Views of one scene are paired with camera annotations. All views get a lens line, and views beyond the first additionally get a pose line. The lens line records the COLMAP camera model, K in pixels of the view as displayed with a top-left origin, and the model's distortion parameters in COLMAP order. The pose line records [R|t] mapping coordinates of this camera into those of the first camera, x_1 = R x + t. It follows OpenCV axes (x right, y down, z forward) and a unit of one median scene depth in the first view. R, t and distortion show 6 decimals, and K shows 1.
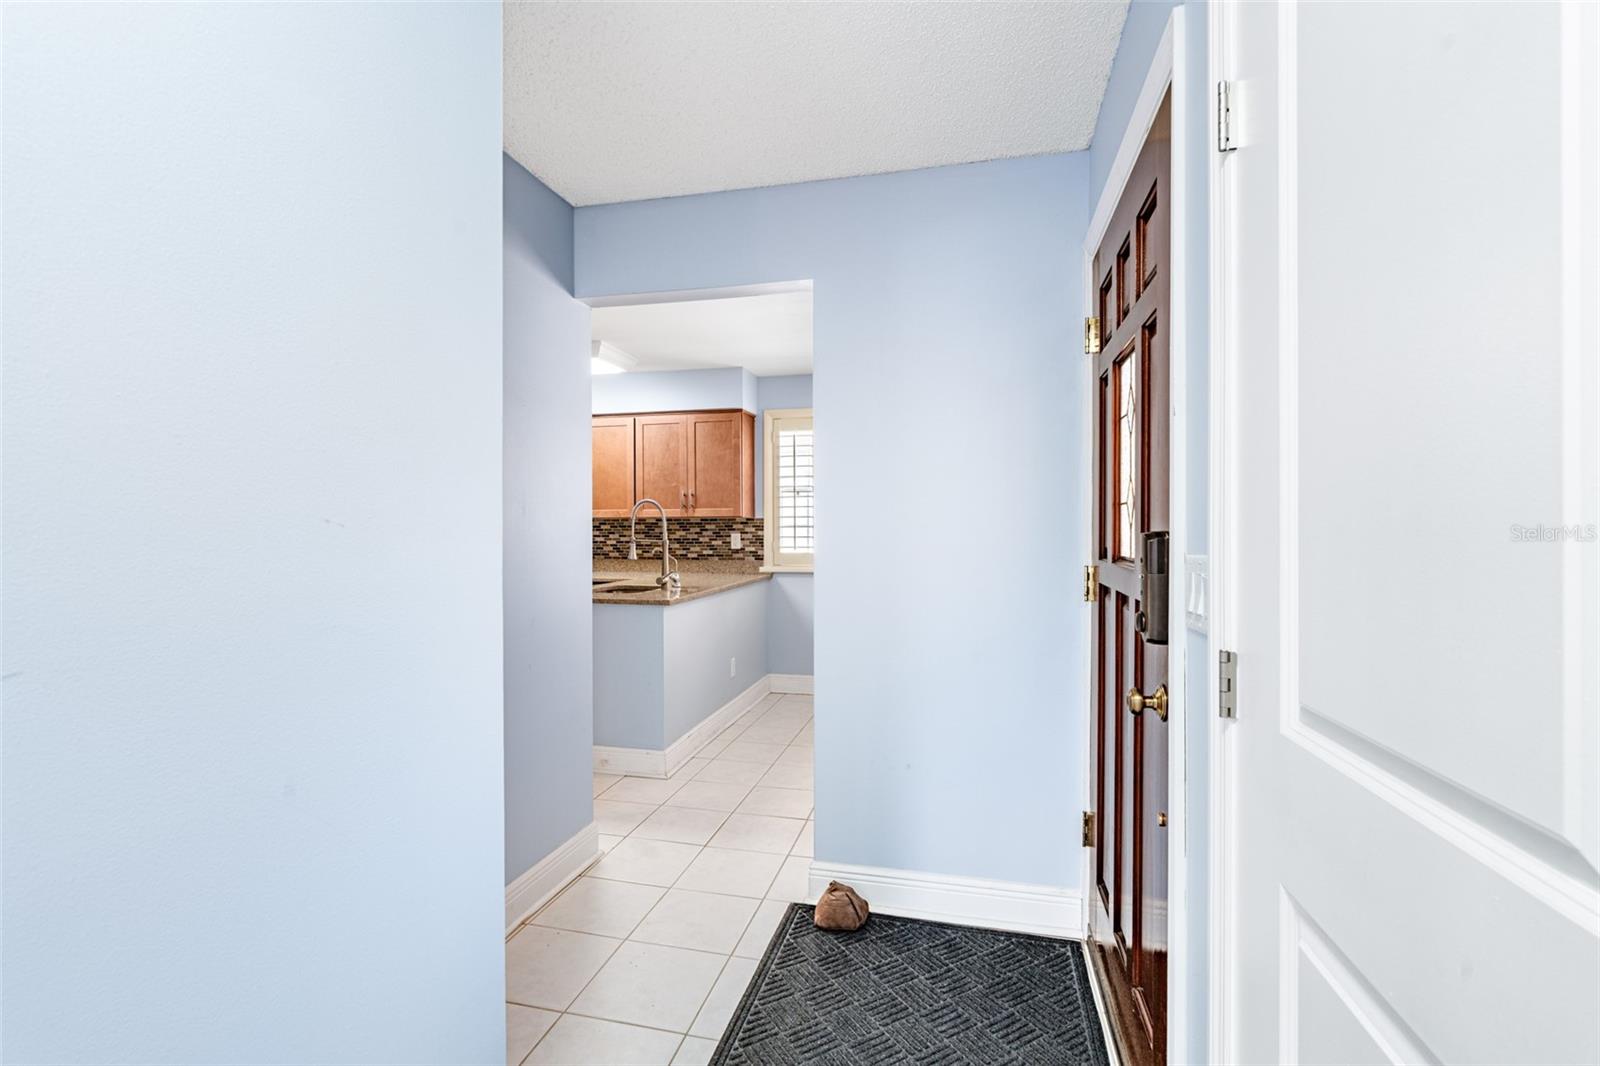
lens RADIAL K [[721.9, 0, 797.6], [0, 721.9, 541.8], [0, 0, 1]] dist [-0.008956, 0.003731]
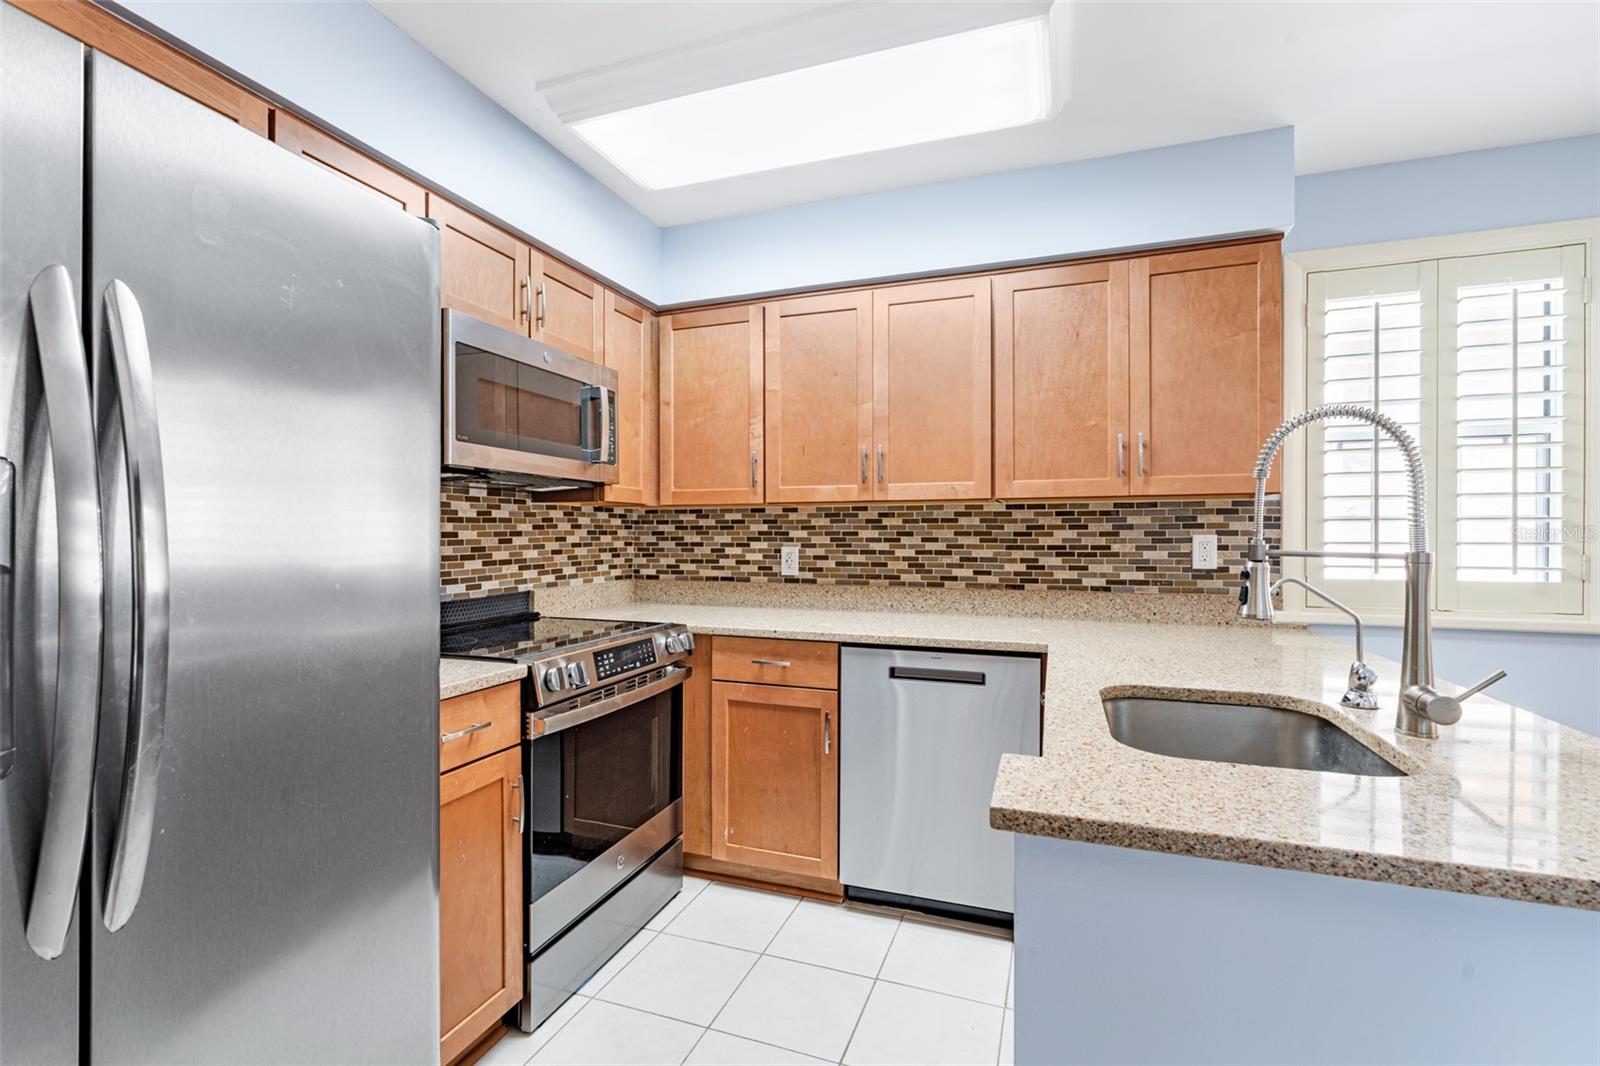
lens RADIAL K [[721.9, 0, 799.2], [0, 721.9, 537.1], [0, 0, 1]] dist [-0.008956, 0.003731]
pose [[0.993282, 0.002216, -0.115699, -0.286286], [-0.003914, 0.999888, -0.014456, -0.002566], [0.115654, 0.014811, 0.993179, 0.527501]]
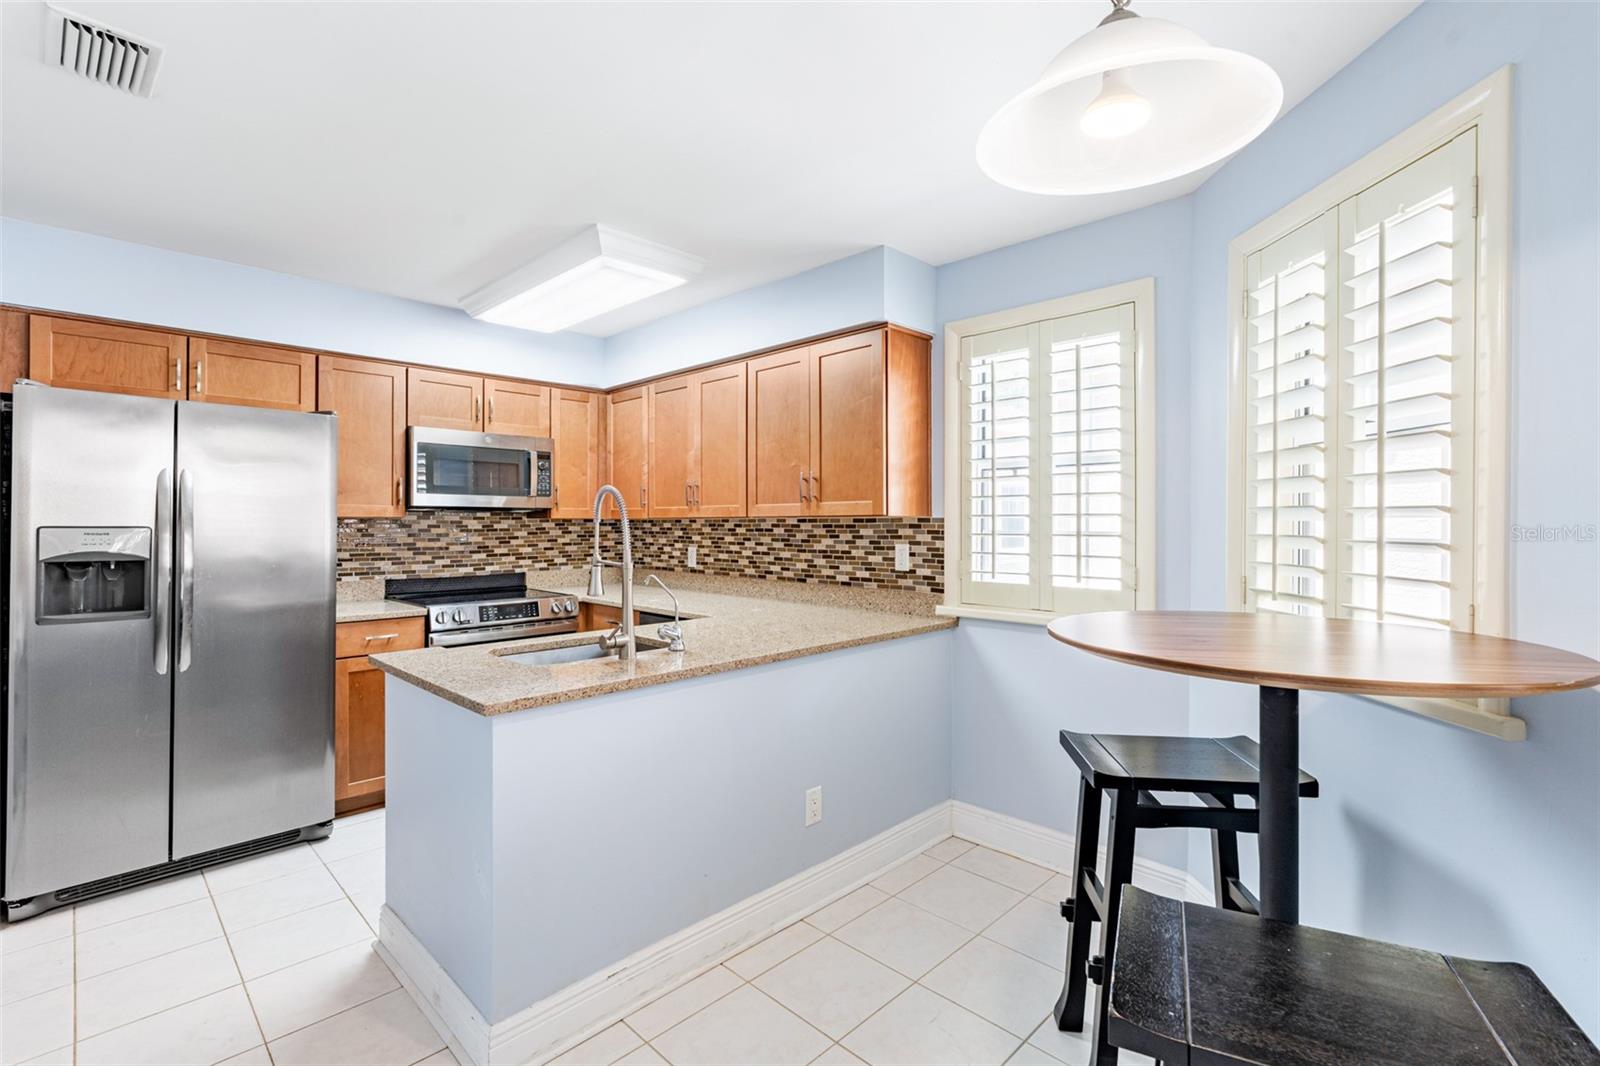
lens RADIAL K [[721.9, 0, 803.9], [0, 721.9, 526.6], [0, 0, 1]] dist [-0.008956, 0.003731]
pose [[0.857876, 0.005318, -0.513828, 0.145394], [-0.012656, 0.999862, -0.010782, -0.018383], [0.513700, 0.015753, 0.857825, 0.463675]]
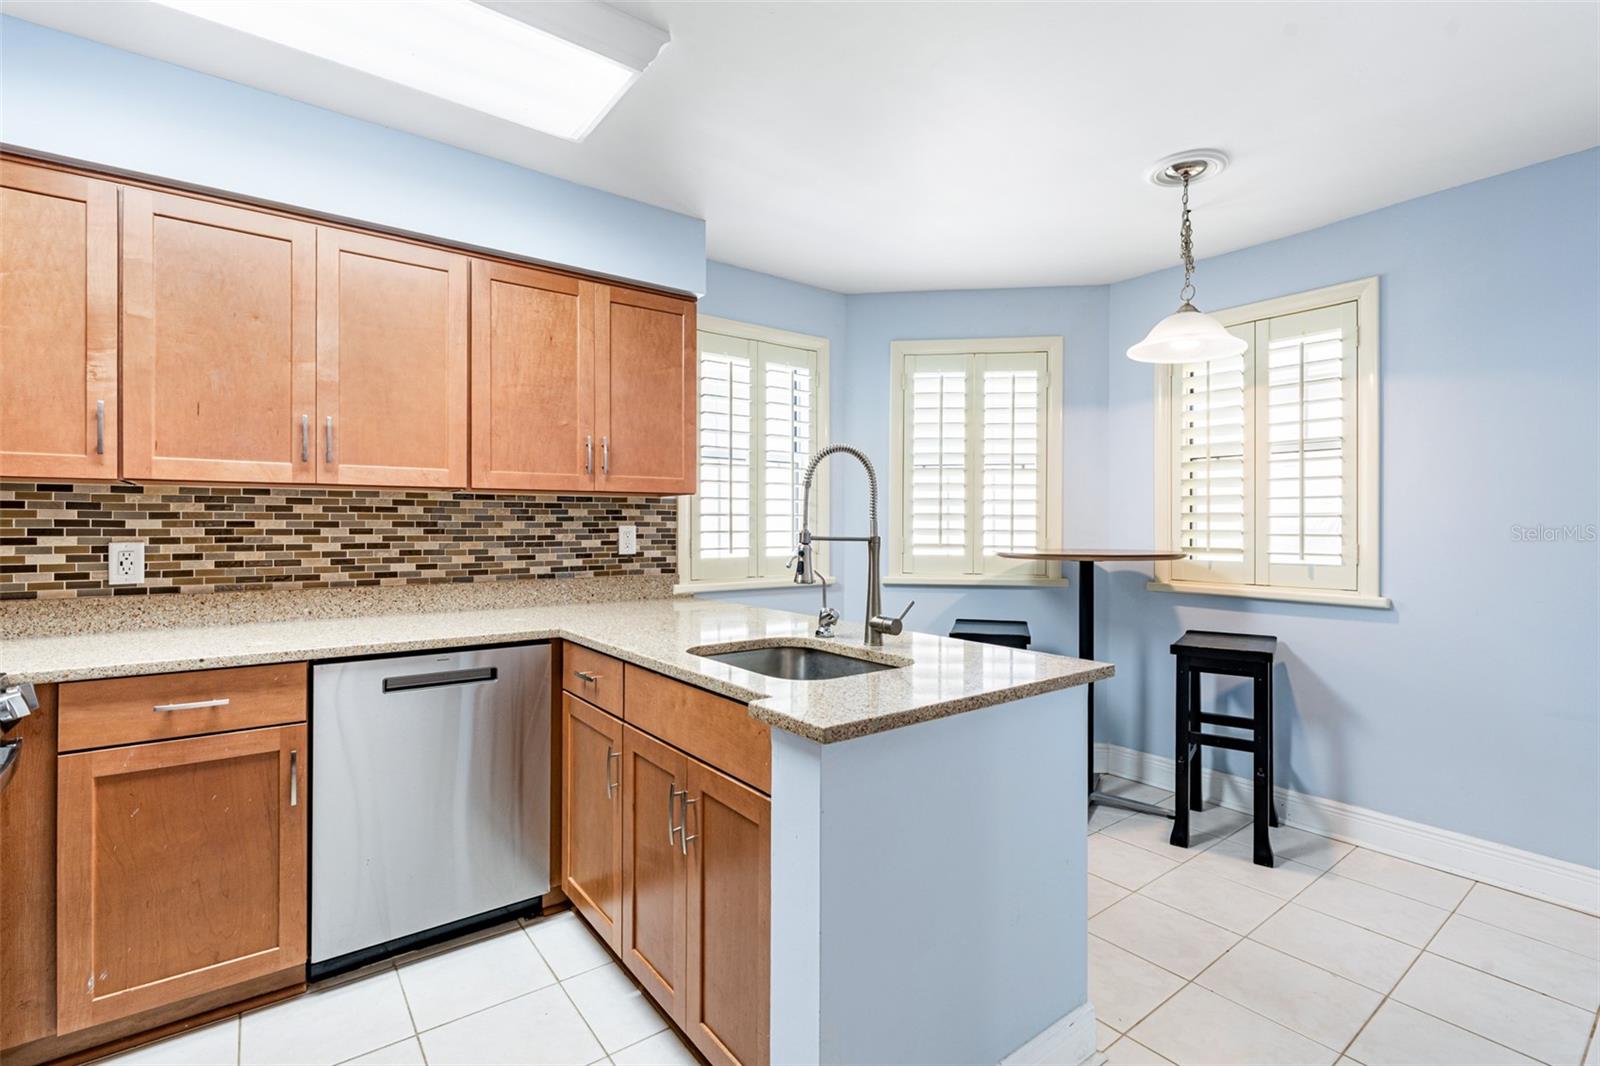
lens RADIAL K [[721.9, 0, 801.8], [0, 721.9, 523.6], [0, 0, 1]] dist [-0.008956, 0.003731]
pose [[0.636084, 0.004613, 0.771606, -0.421426], [0.013580, 0.999760, -0.017172, -0.002035], [-0.771500, 0.021402, 0.635869, 0.558602]]
